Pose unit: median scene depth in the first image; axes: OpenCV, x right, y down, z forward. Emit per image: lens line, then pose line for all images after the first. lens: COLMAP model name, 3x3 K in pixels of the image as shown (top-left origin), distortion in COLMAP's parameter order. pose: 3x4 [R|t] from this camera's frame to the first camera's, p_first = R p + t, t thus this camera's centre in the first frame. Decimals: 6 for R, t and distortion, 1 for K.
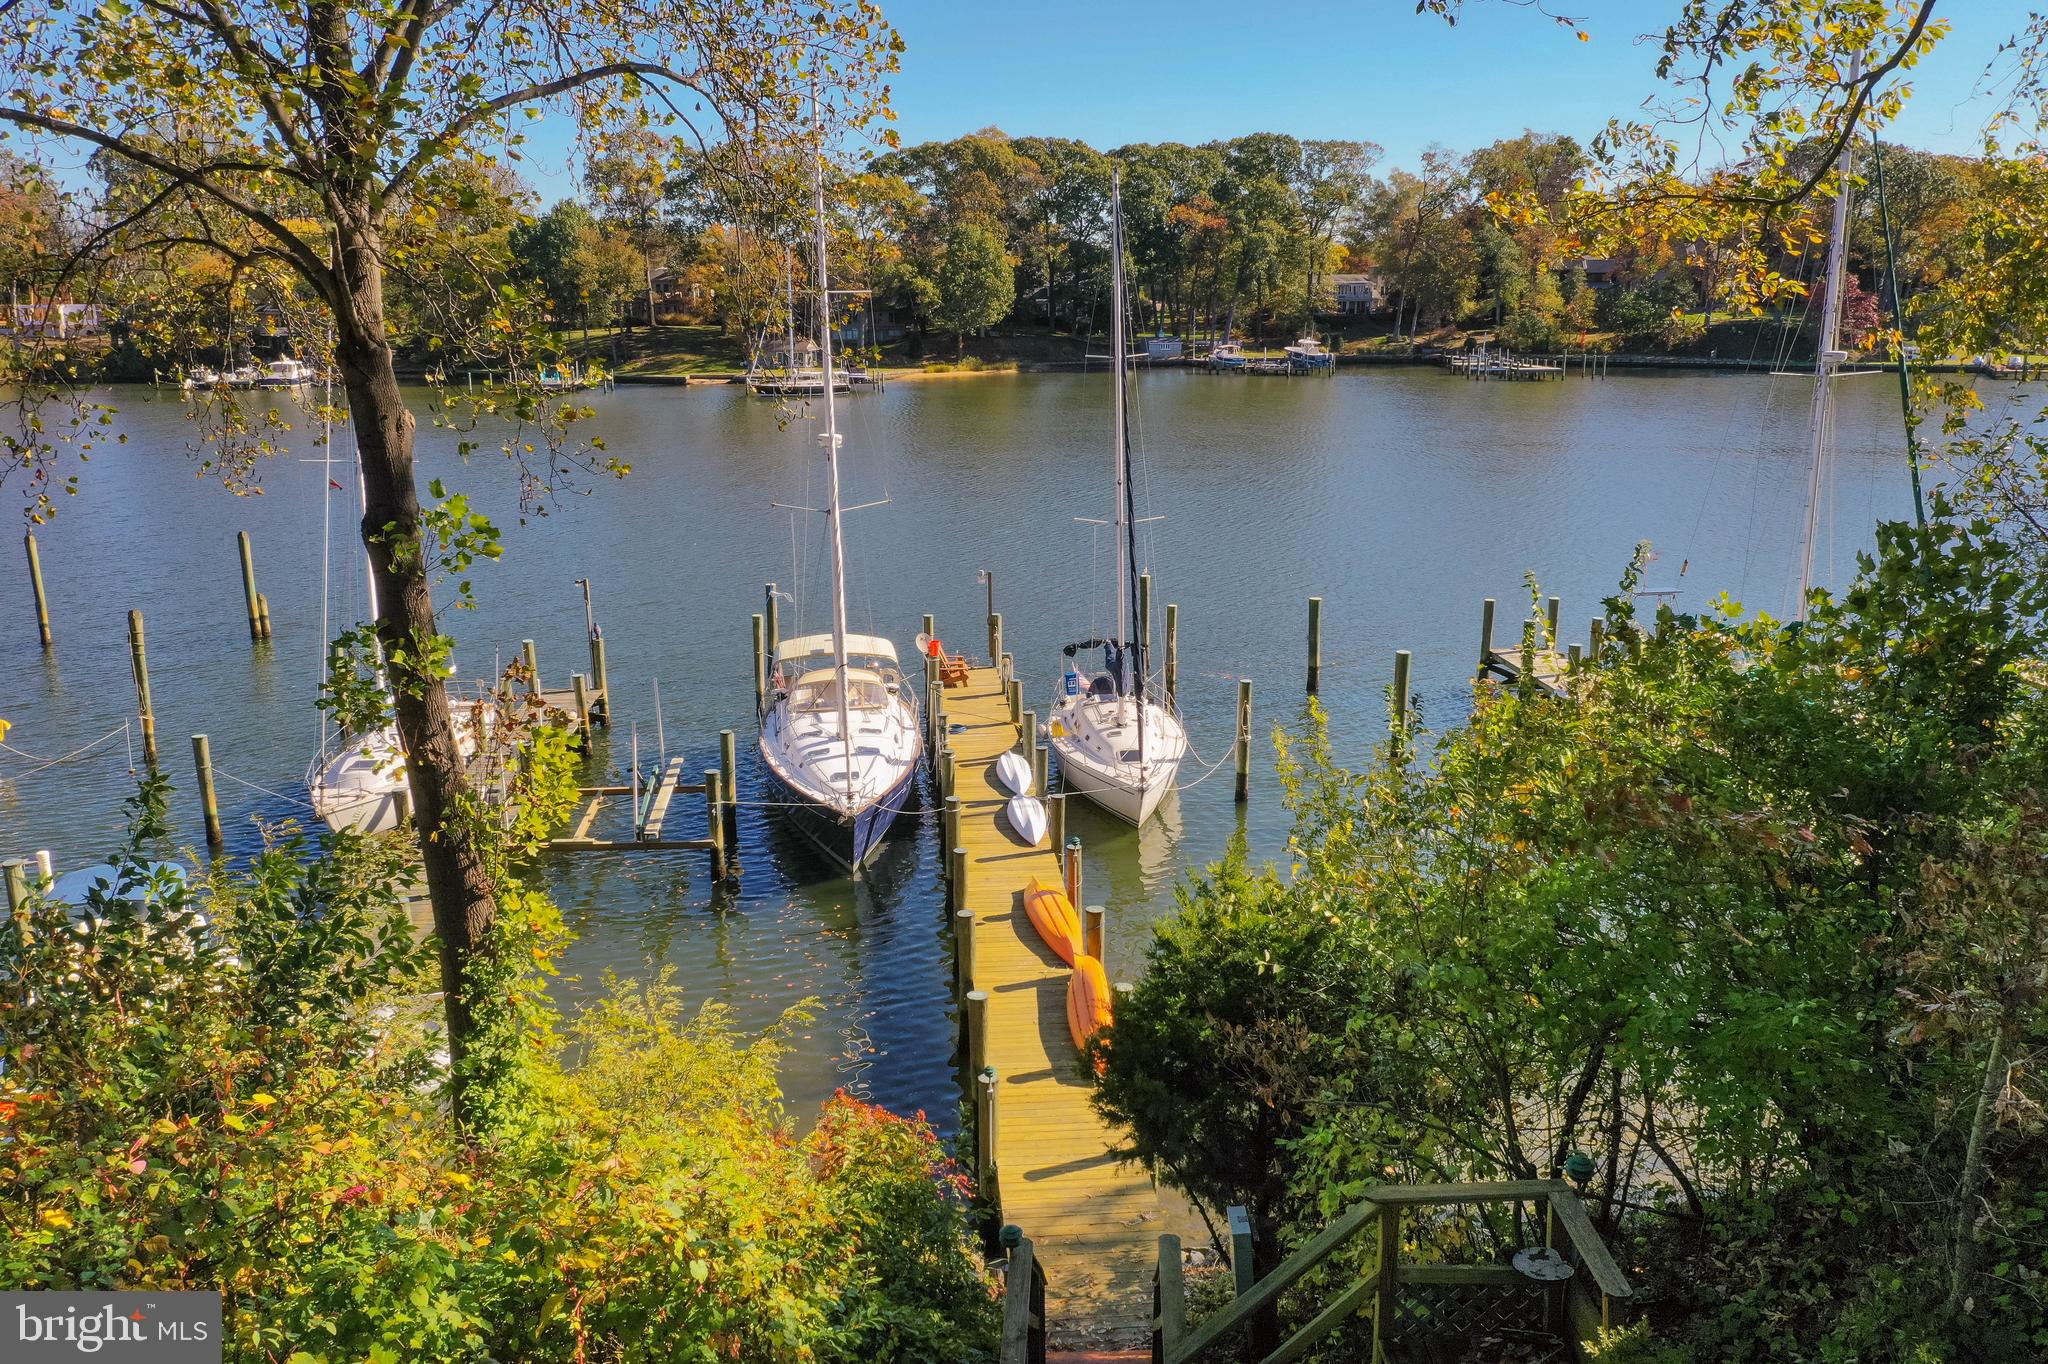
lens RADIAL K [[1617.0, 0, 1024.0], [0, 1617.0, 682.0], [0, 0, 1]] dist [-0.005888, -0.002824]
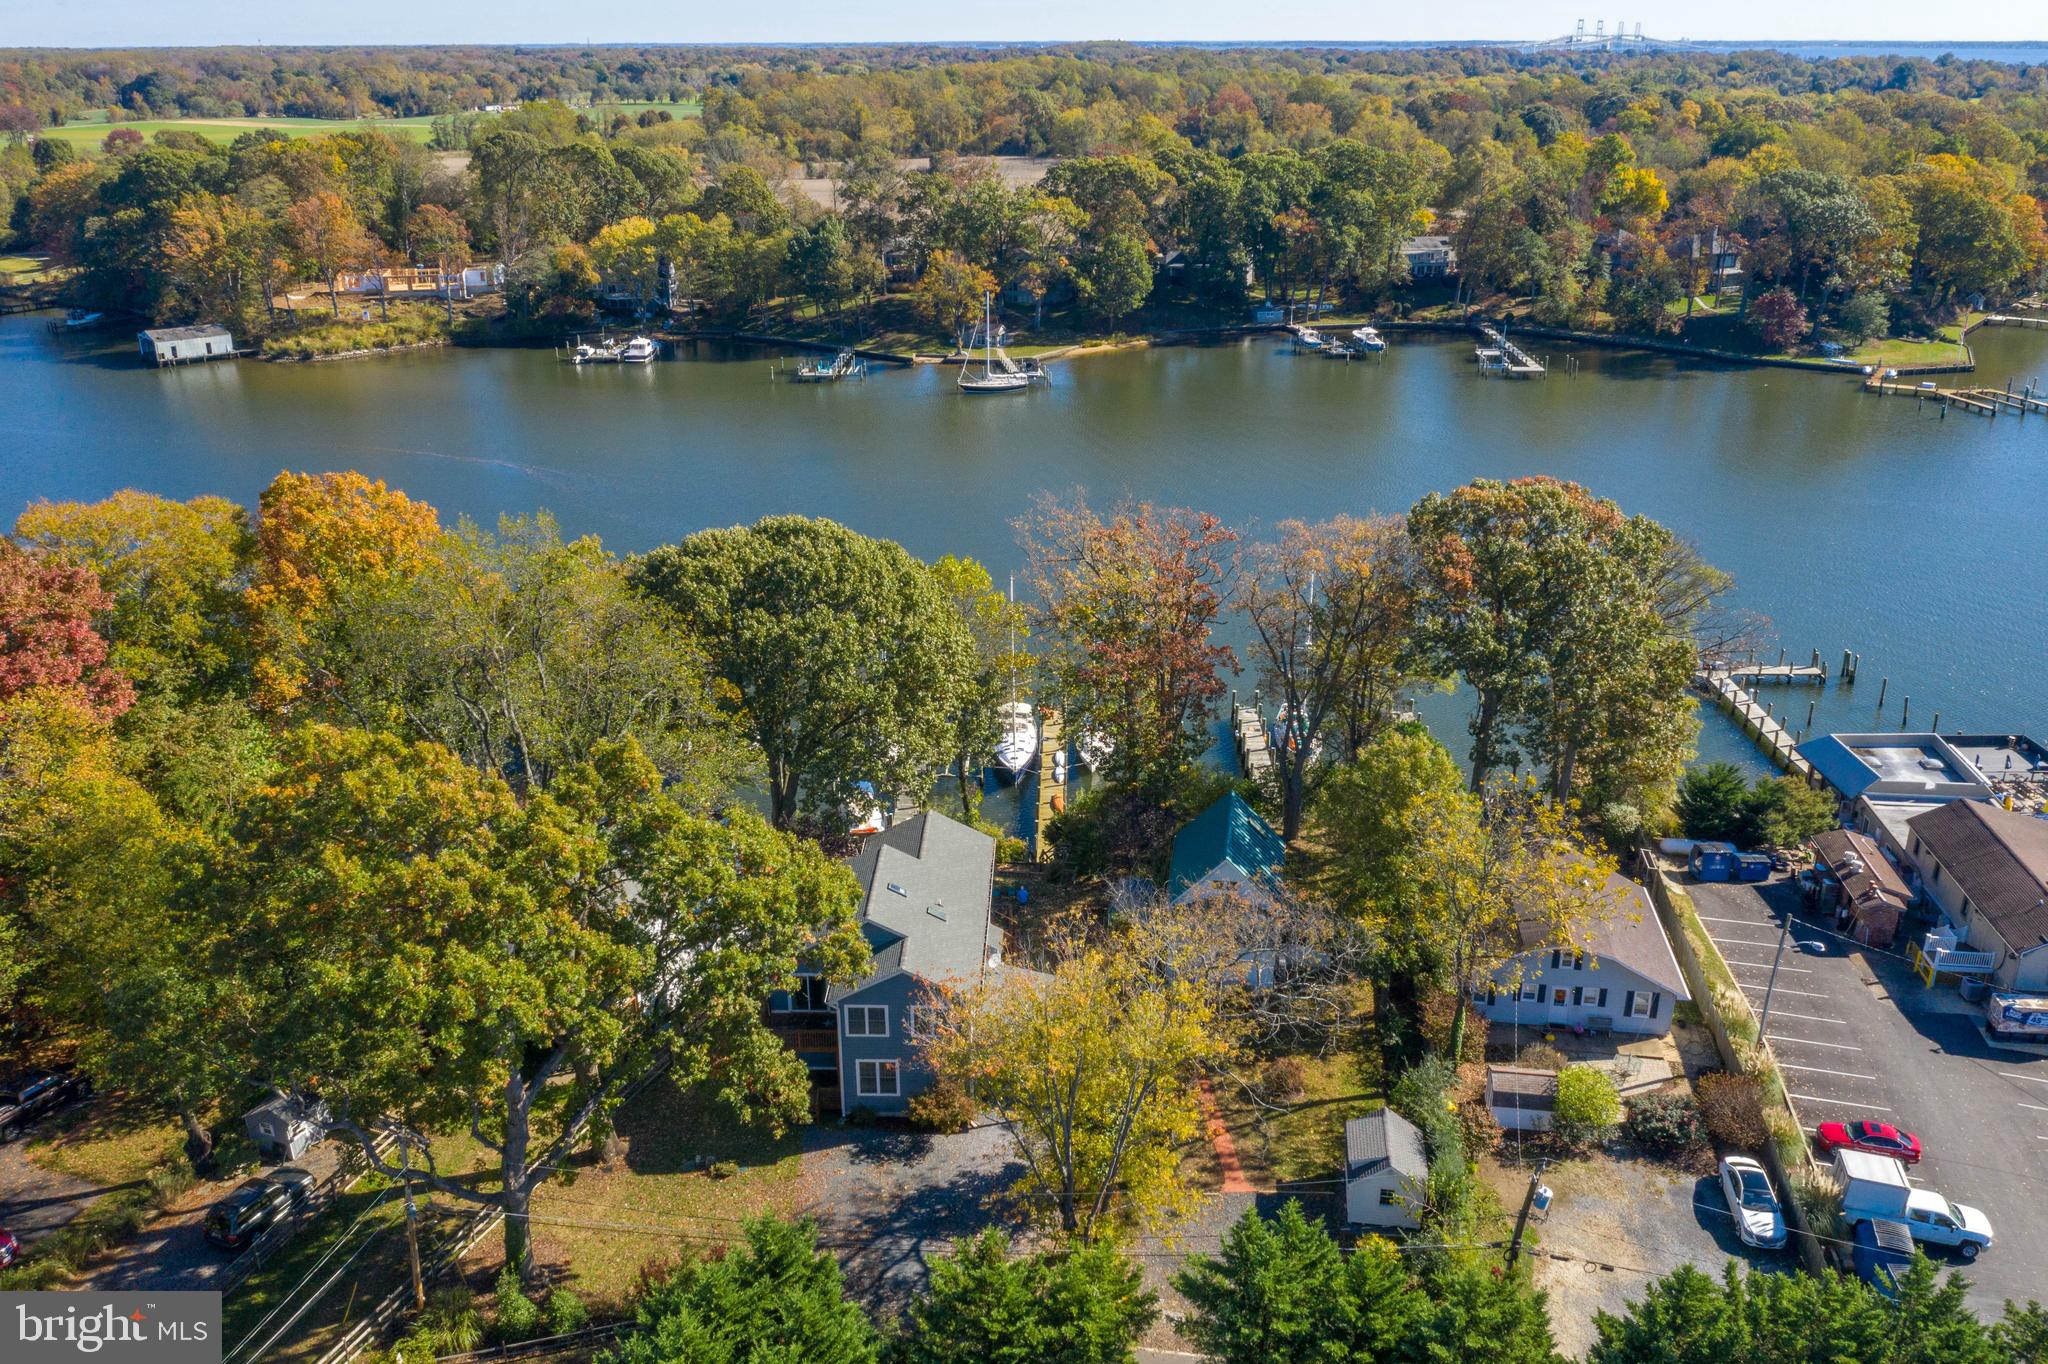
lens RADIAL K [[1642.2, 0, 1018.0], [0, 1642.2, 682.5], [0, 0, 1]] dist [-0.010061, 0.005715]
pose [[0.993343, 0.043318, -0.106743, 0.047912], [-0.029015, 0.990815, 0.132077, -0.099455], [0.111483, -0.128101, 0.985475, -0.442335]]
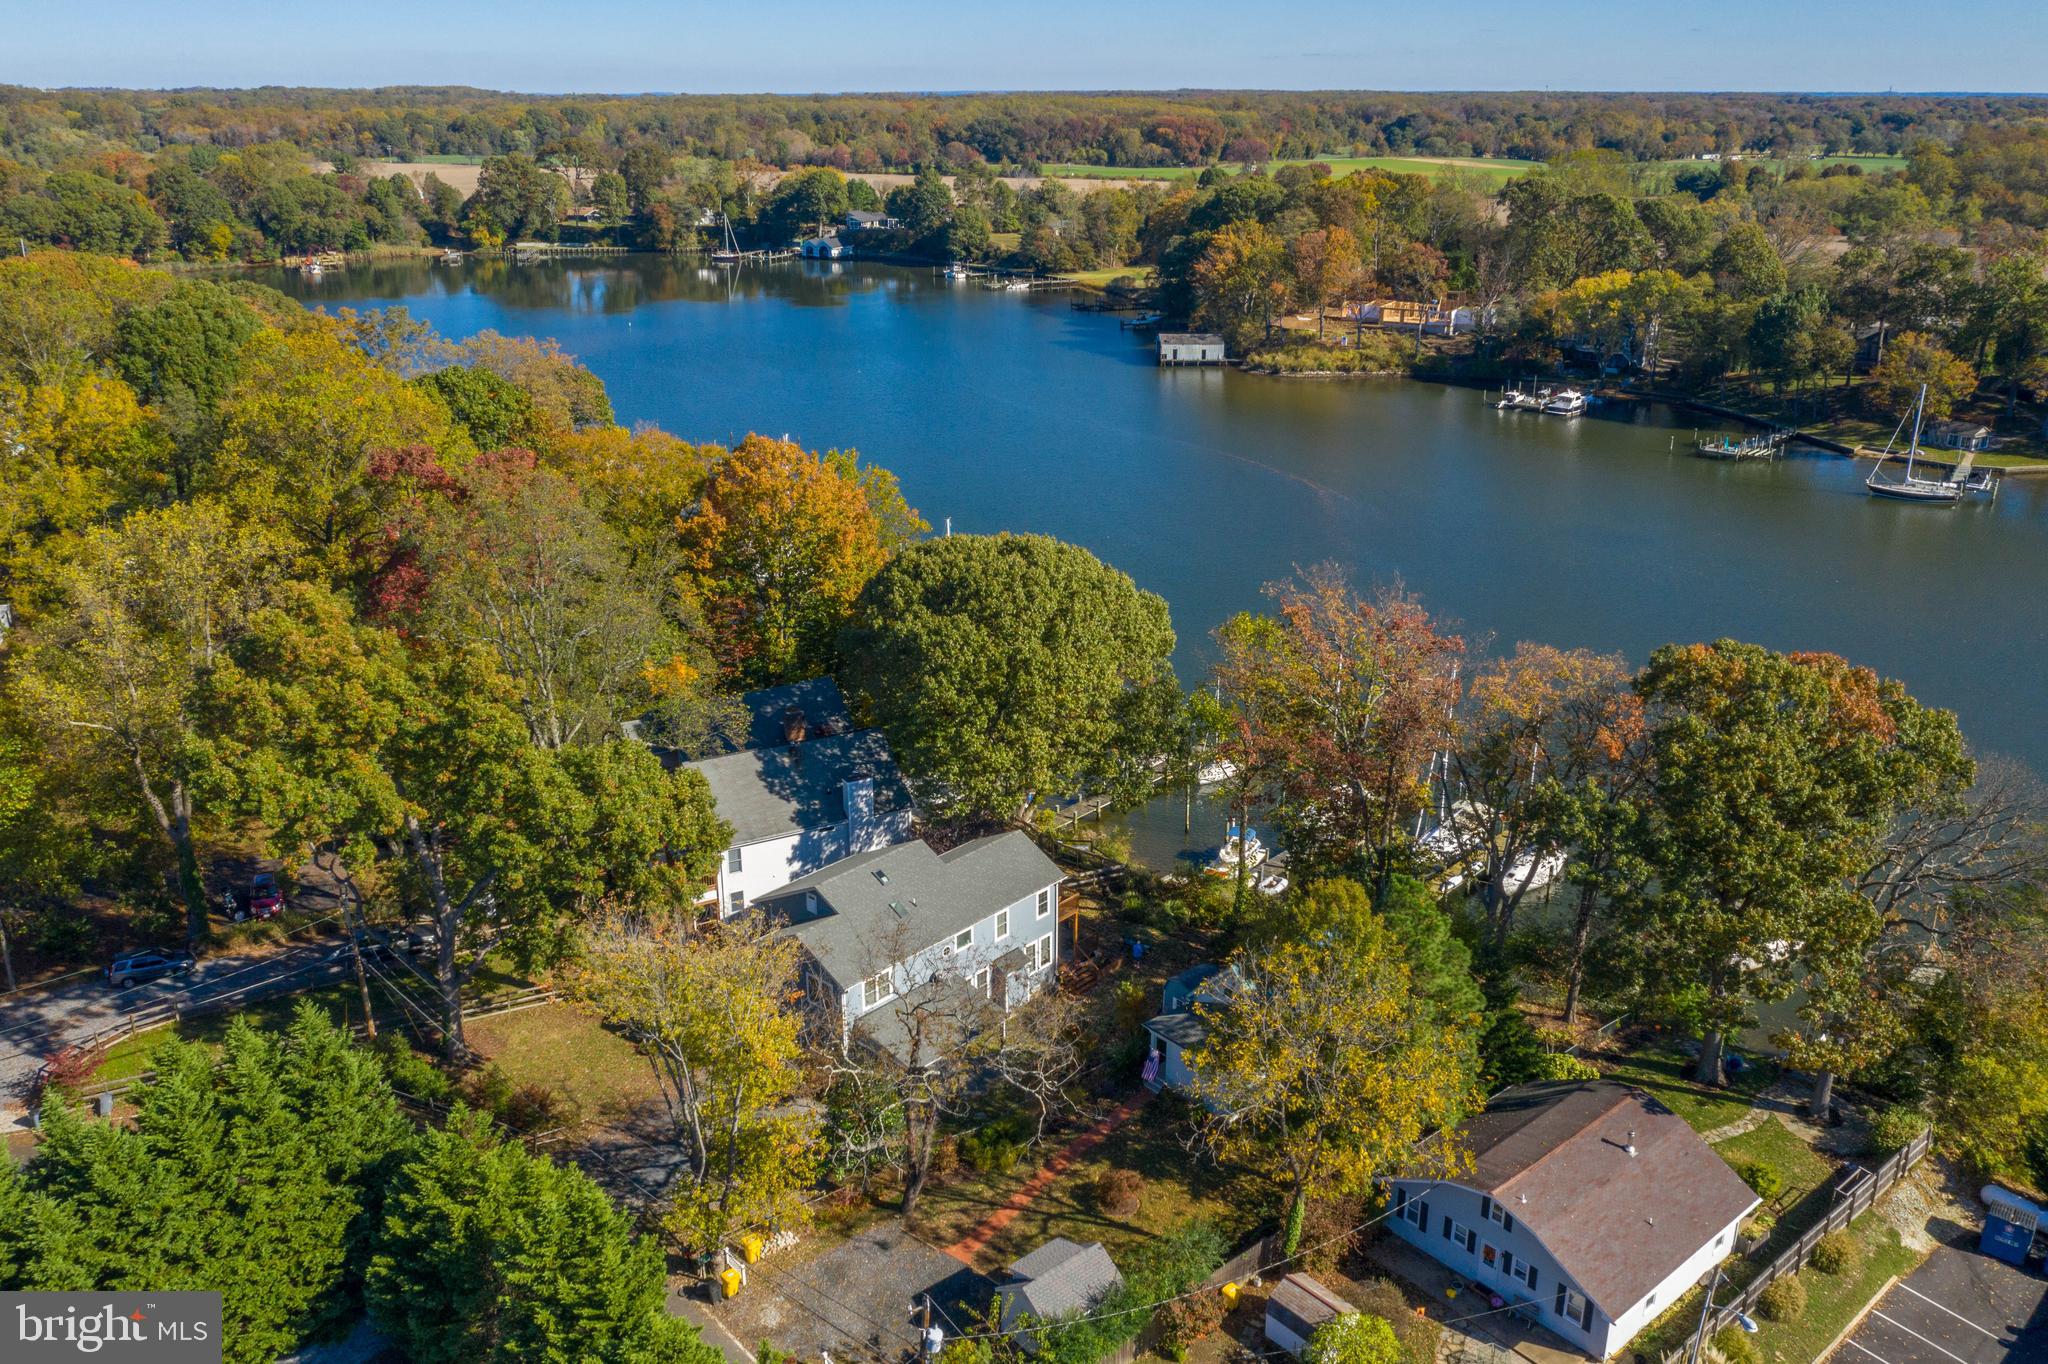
lens RADIAL K [[1651.6, 0, 1023.9], [0, 1651.6, 674.1], [0, 0, 1]] dist [-0.028735, 0.013274]
pose [[0.678181, 0.250449, -0.690902, 0.273336], [-0.179199, 0.968116, 0.175039, -0.127656], [0.712712, 0.005100, 0.701438, -0.341511]]
